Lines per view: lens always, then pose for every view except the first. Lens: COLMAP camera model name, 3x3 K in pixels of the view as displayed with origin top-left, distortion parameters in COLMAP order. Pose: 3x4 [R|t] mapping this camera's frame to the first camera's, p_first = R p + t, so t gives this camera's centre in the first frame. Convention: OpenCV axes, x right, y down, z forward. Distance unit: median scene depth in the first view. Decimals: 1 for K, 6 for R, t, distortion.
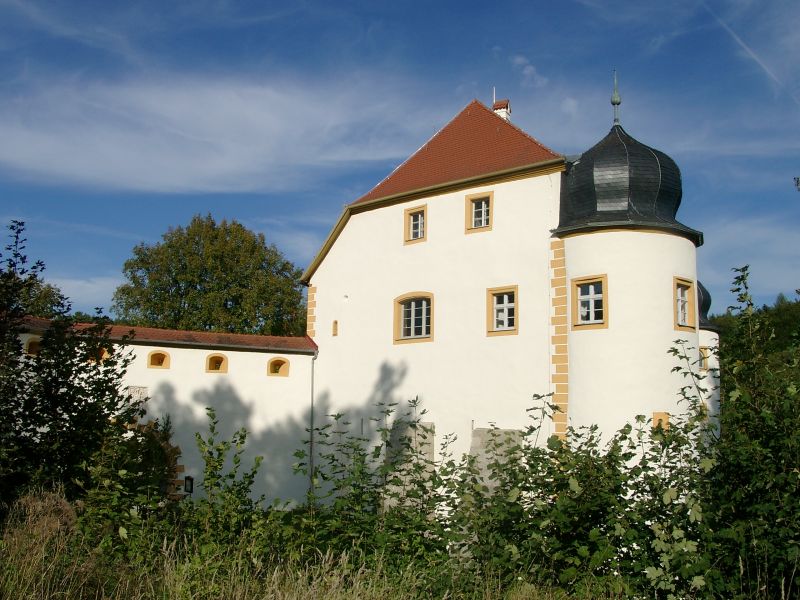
lens RADIAL K [[814.6, 0, 400.0], [0, 814.6, 300.0], [0, 0, 1]] dist [-0.180050, 0.234806]
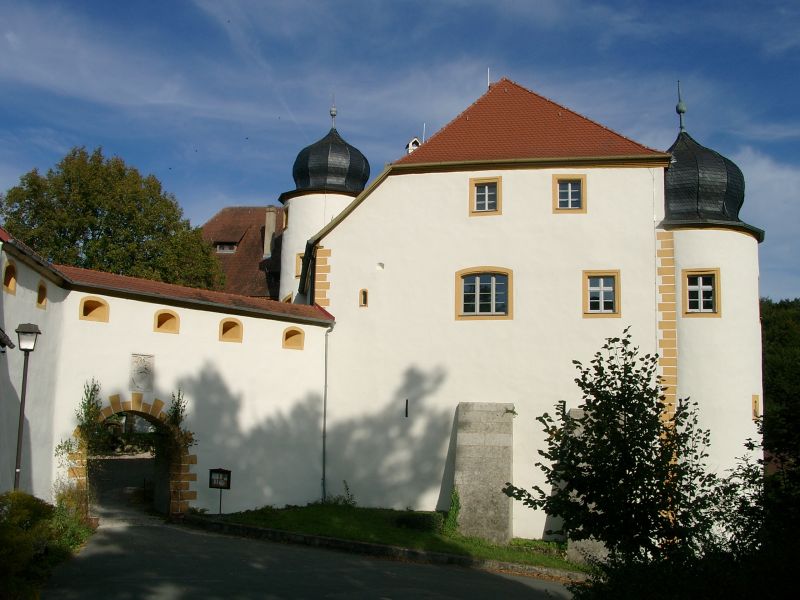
lens RADIAL K [[814.6, 0, 400.0], [0, 814.6, 300.0], [0, 0, 1]] dist [-0.180050, 0.234806]
pose [[0.869489, 0.075291, 0.488180, -0.552339], [-0.080497, 0.996701, -0.010347, 0.048966], [-0.487349, -0.030301, 0.872681, 0.227225]]
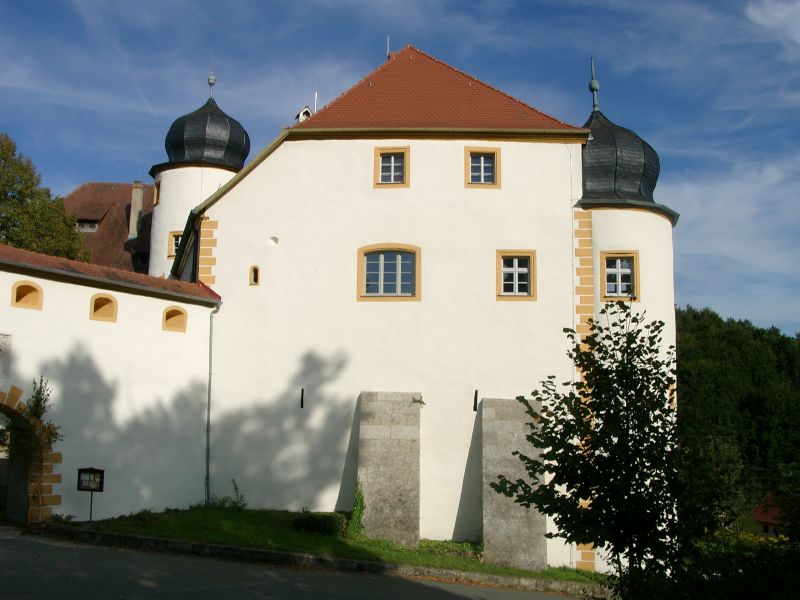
lens RADIAL K [[814.6, 0, 400.0], [0, 814.6, 300.0], [0, 0, 1]] dist [-0.180050, 0.234806]
pose [[0.766137, 0.088866, 0.636504, -0.545687], [-0.094705, 0.995193, -0.024952, 0.074410], [-0.635662, -0.041163, 0.770870, 0.333498]]
